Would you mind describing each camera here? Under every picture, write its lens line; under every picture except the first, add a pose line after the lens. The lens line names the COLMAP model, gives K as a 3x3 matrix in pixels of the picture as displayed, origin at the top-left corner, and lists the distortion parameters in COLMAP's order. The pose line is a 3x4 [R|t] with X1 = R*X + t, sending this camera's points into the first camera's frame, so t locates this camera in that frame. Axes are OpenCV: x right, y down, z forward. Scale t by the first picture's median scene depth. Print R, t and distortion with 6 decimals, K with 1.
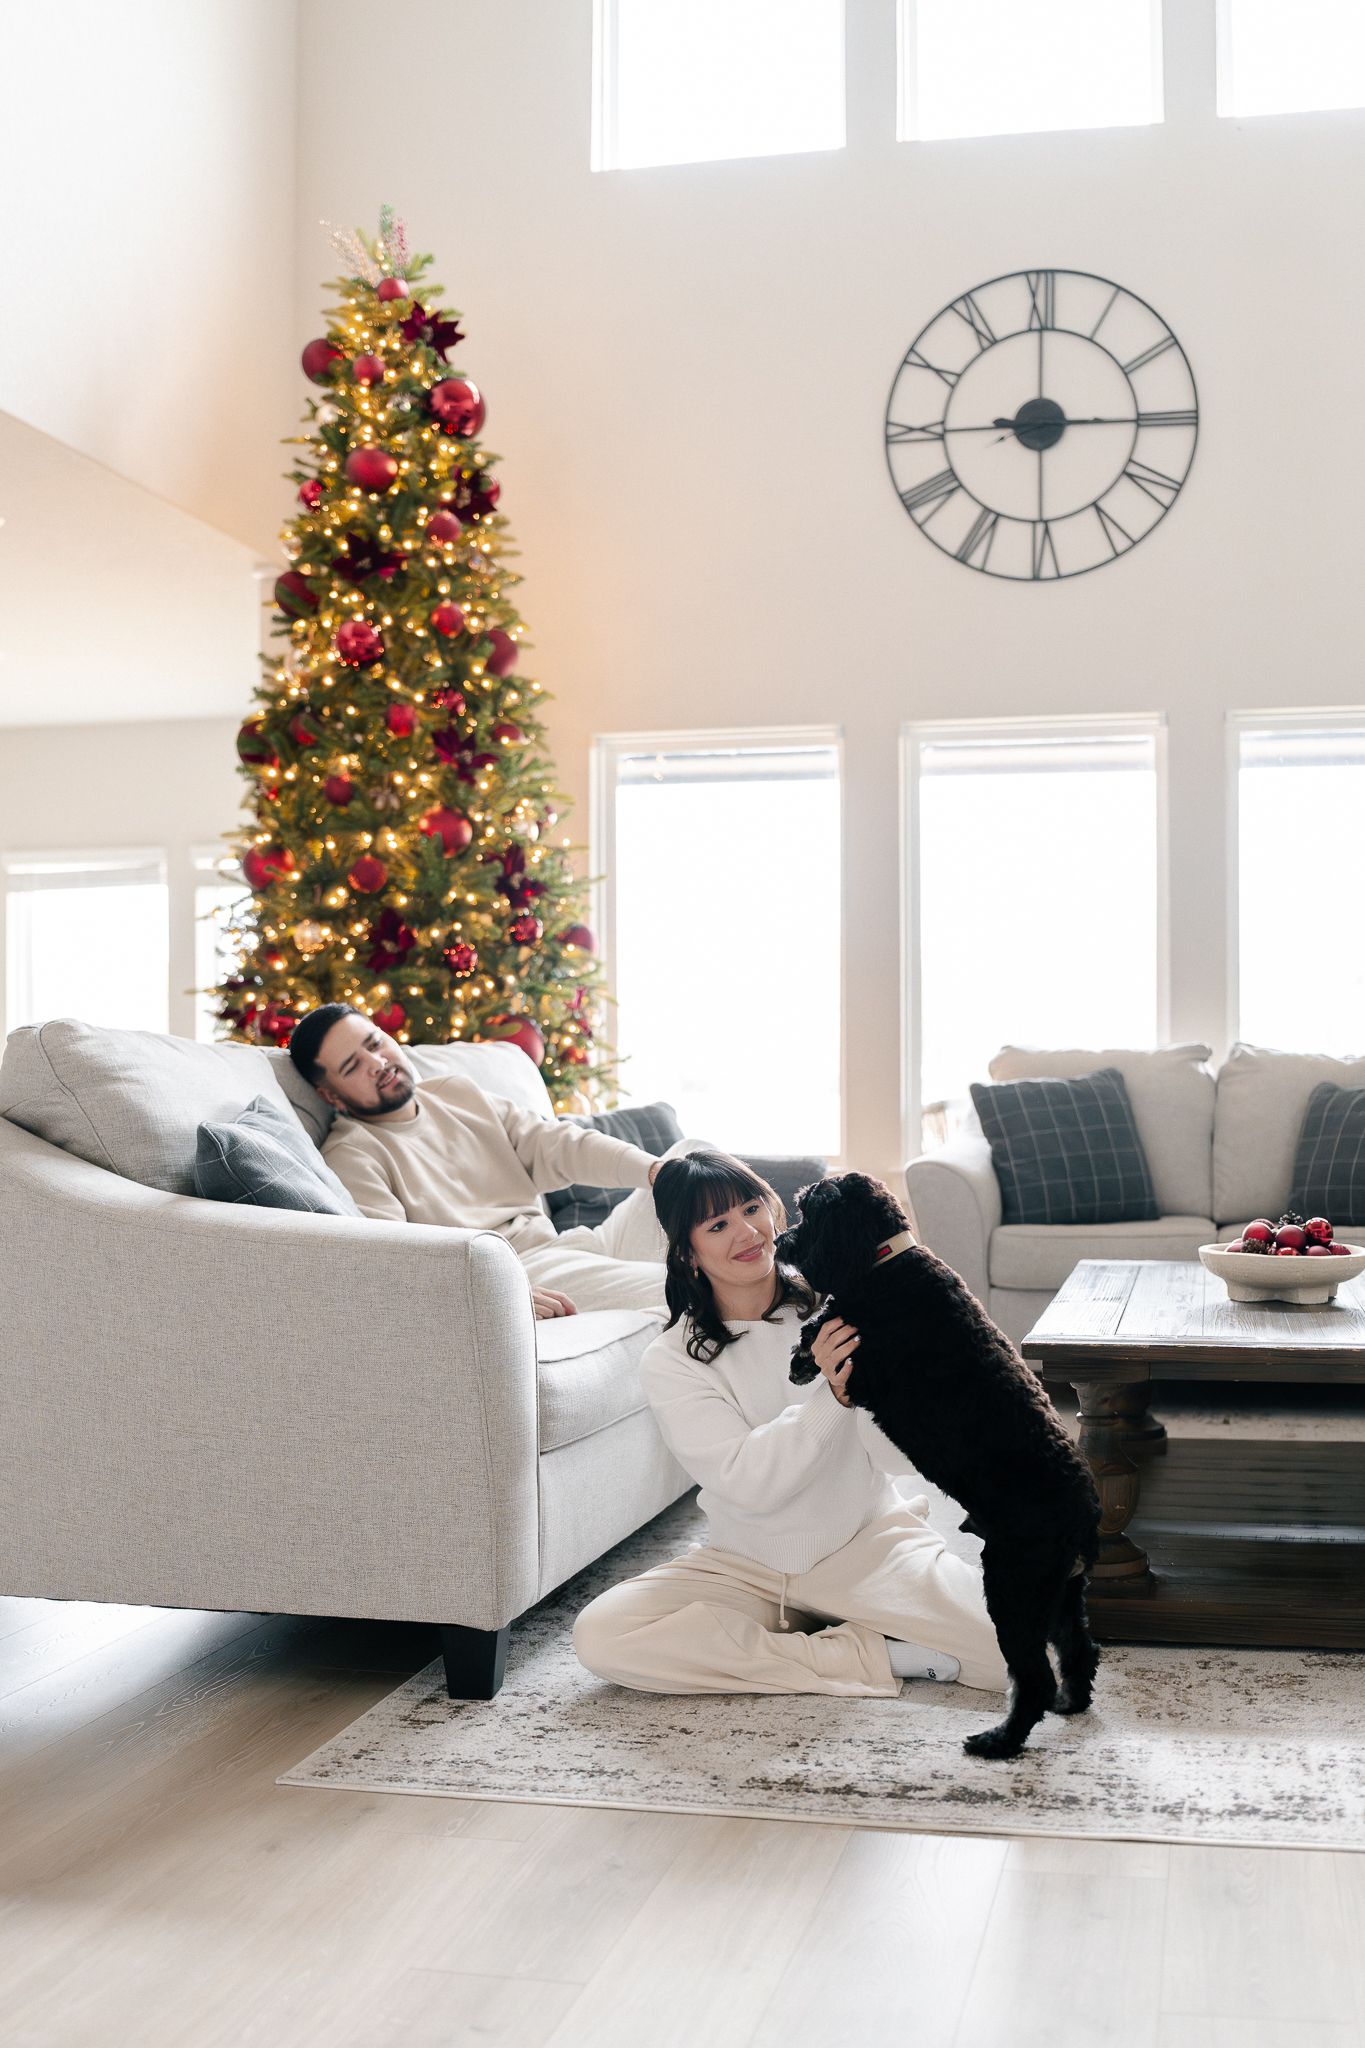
lens RADIAL K [[1825.8, 0, 902.3], [0, 1825.8, 1053.0], [0, 0, 1]] dist [-0.035804, -0.002595]
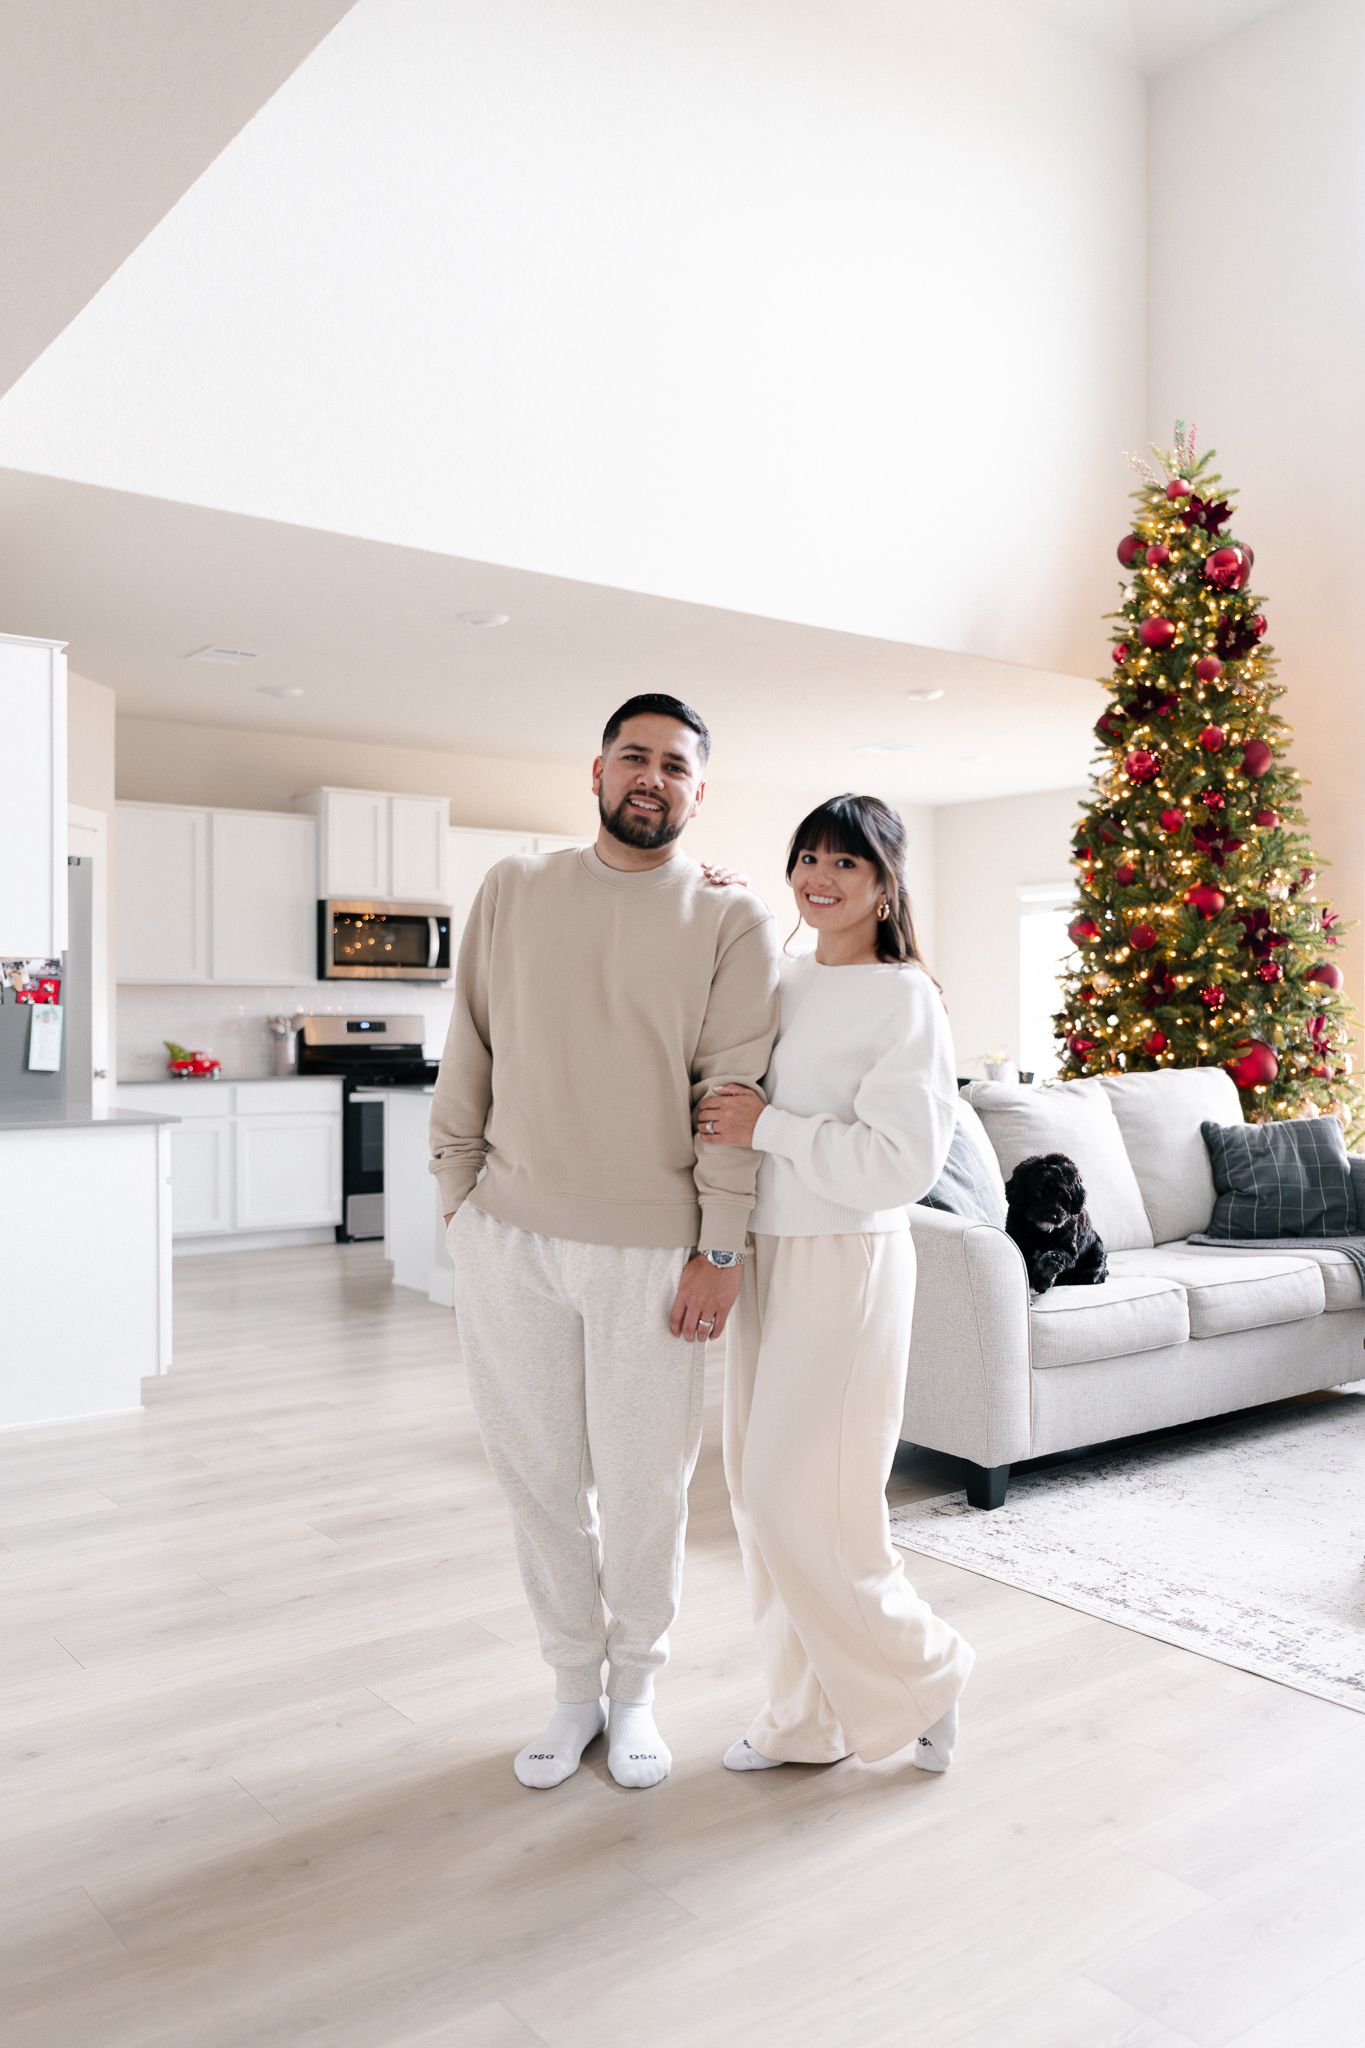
lens RADIAL K [[1571.4, 0, 682.5], [0, 1571.4, 1024.0], [0, 0, 1]] dist [0.014432, -0.001579]
pose [[0.740082, 0.005554, -0.672493, 0.233621], [0.004116, 0.999910, 0.012788, -0.046576], [0.672503, -0.012232, 0.739993, -0.106605]]
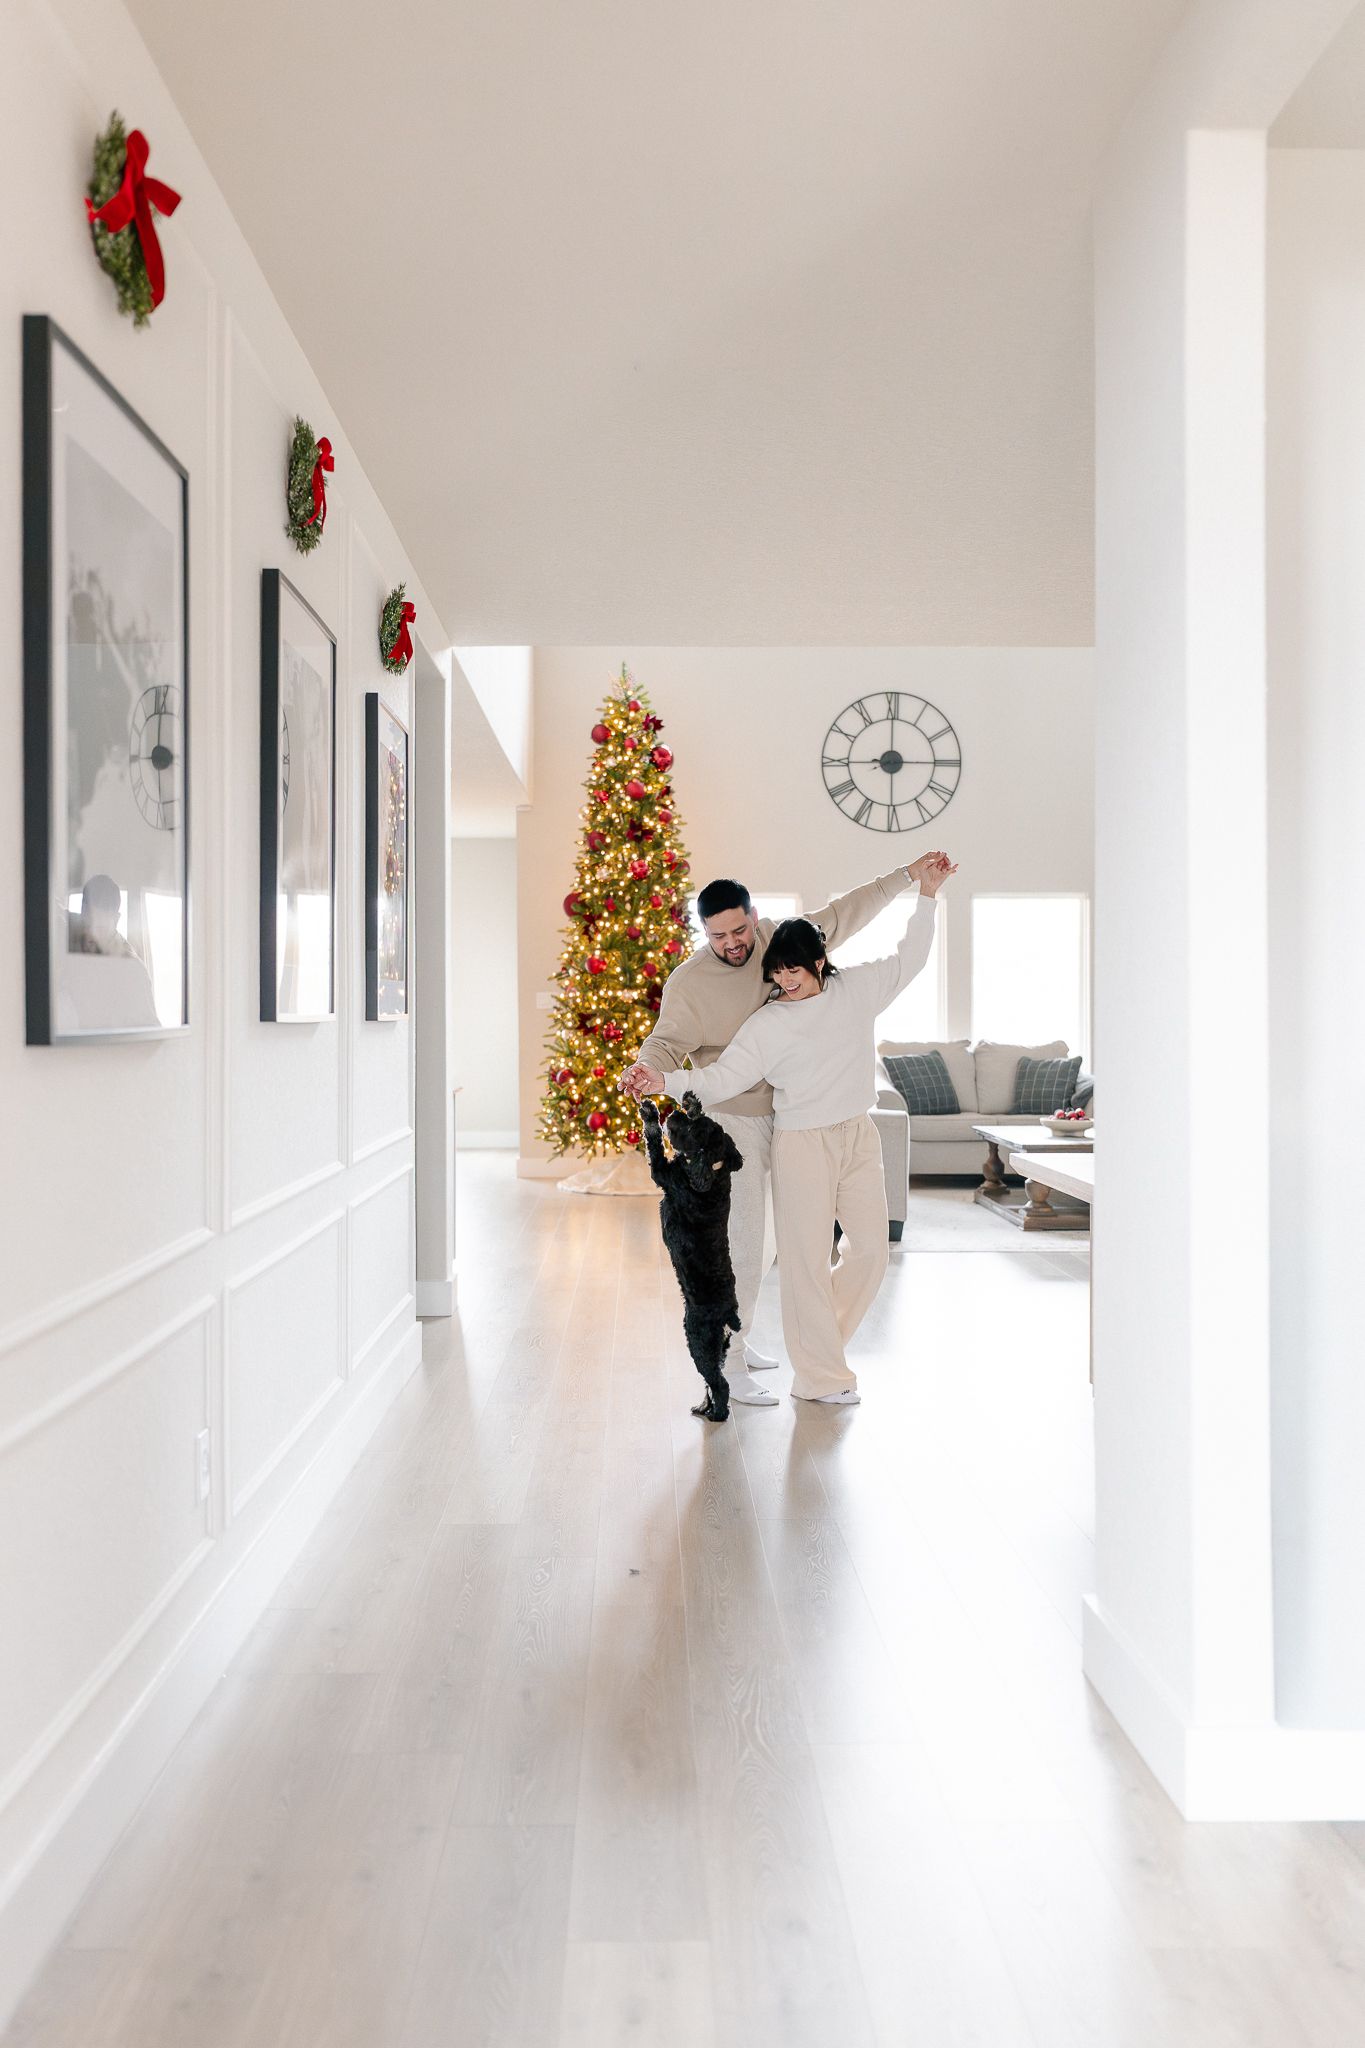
lens RADIAL K [[1571.4, 0, 682.5], [0, 1571.4, 1024.0], [0, 0, 1]] dist [0.014432, -0.001579]
pose [[0.981118, 0.000725, 0.193408, -0.611911], [-0.004435, 0.999814, 0.018749, -0.063281], [-0.193359, -0.019253, 0.980939, -0.953419]]
